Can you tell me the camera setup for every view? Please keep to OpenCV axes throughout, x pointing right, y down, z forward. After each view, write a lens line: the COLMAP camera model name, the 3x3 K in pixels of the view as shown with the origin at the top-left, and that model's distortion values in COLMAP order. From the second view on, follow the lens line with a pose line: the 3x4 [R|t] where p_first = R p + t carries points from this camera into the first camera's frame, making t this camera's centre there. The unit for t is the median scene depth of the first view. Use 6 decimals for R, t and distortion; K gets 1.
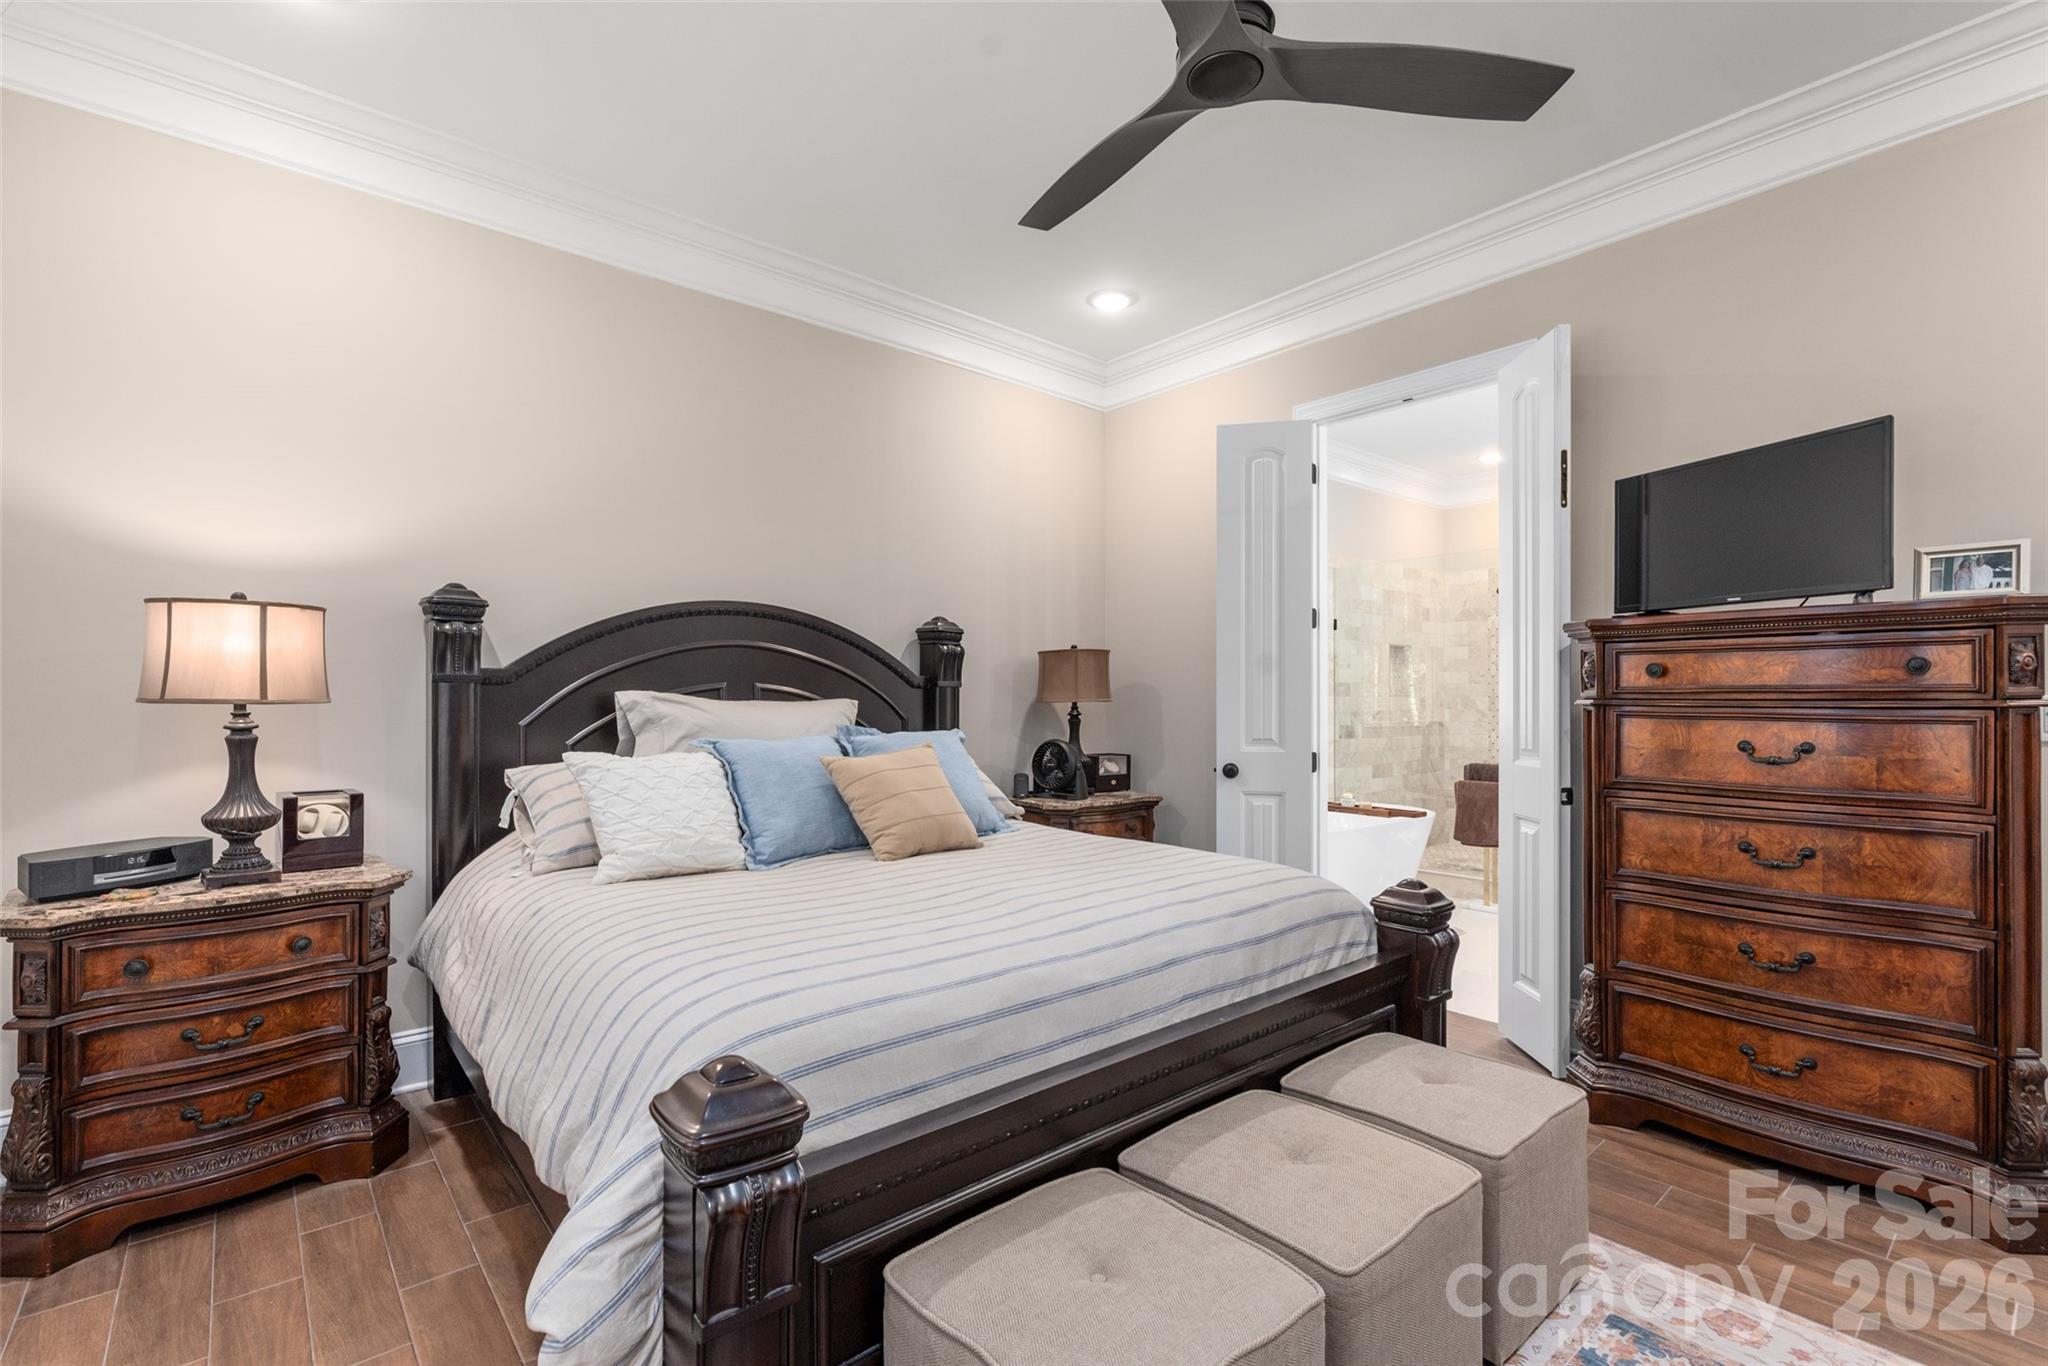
lens RADIAL K [[903.0, 0, 1012.8], [0, 903.0, 677.9], [0, 0, 1]] dist [0.000008, -0.000143]
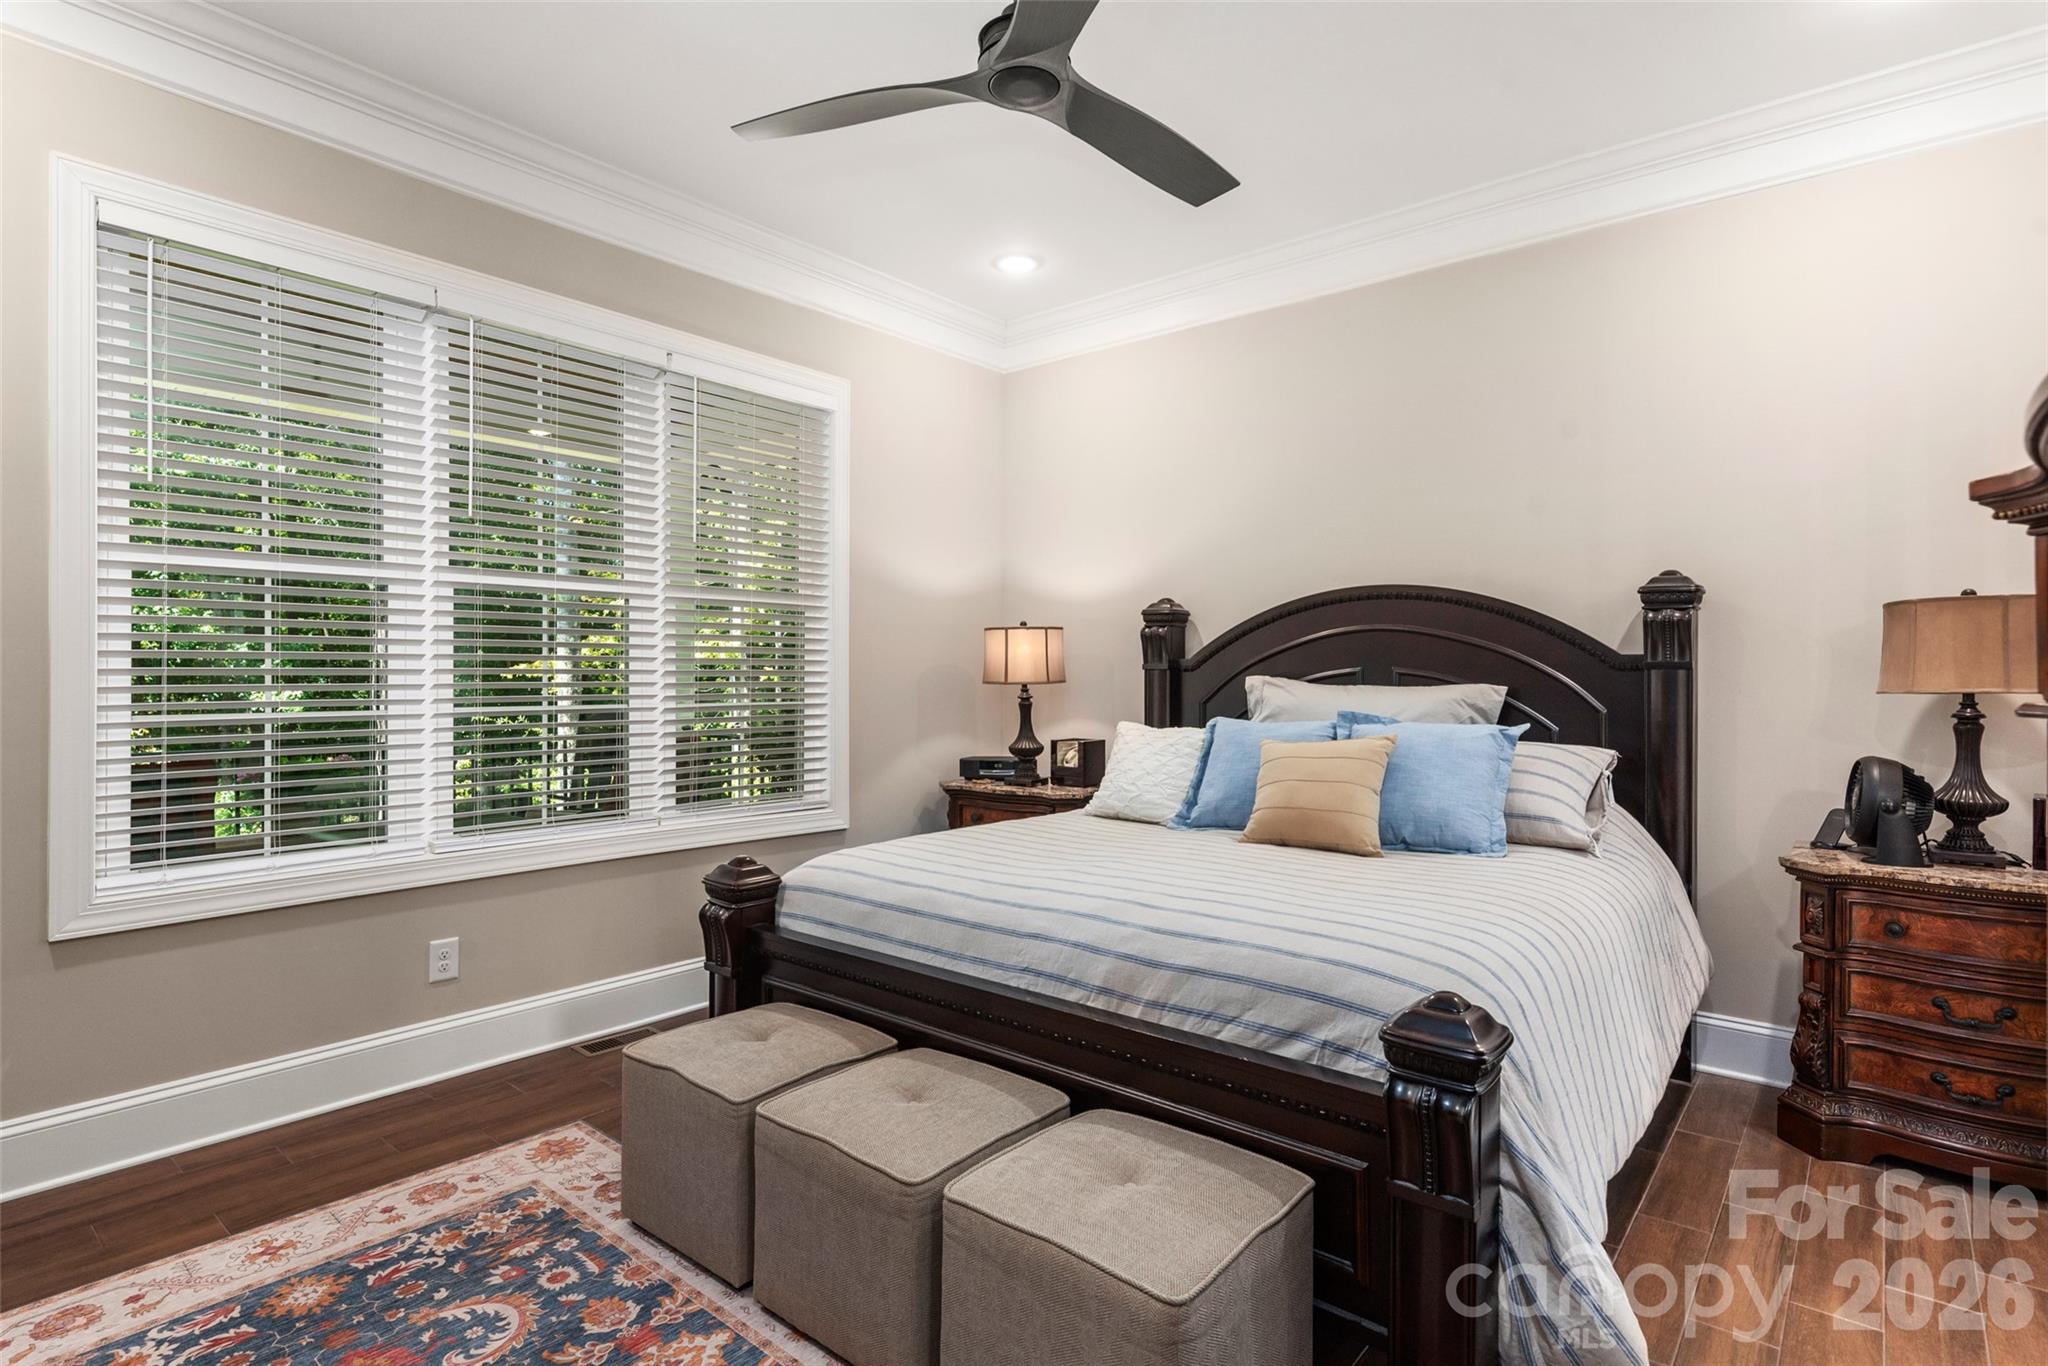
lens RADIAL K [[984.2, 0, 1024.0], [0, 984.2, 683.0], [0, 0, 1]] dist [-0.020219, -0.000042]
pose [[0.192840, -0.003696, -0.981223, 0.997786], [0.009502, 0.999953, -0.001899, 0.030361], [0.981184, -0.008958, 0.192866, 0.623858]]
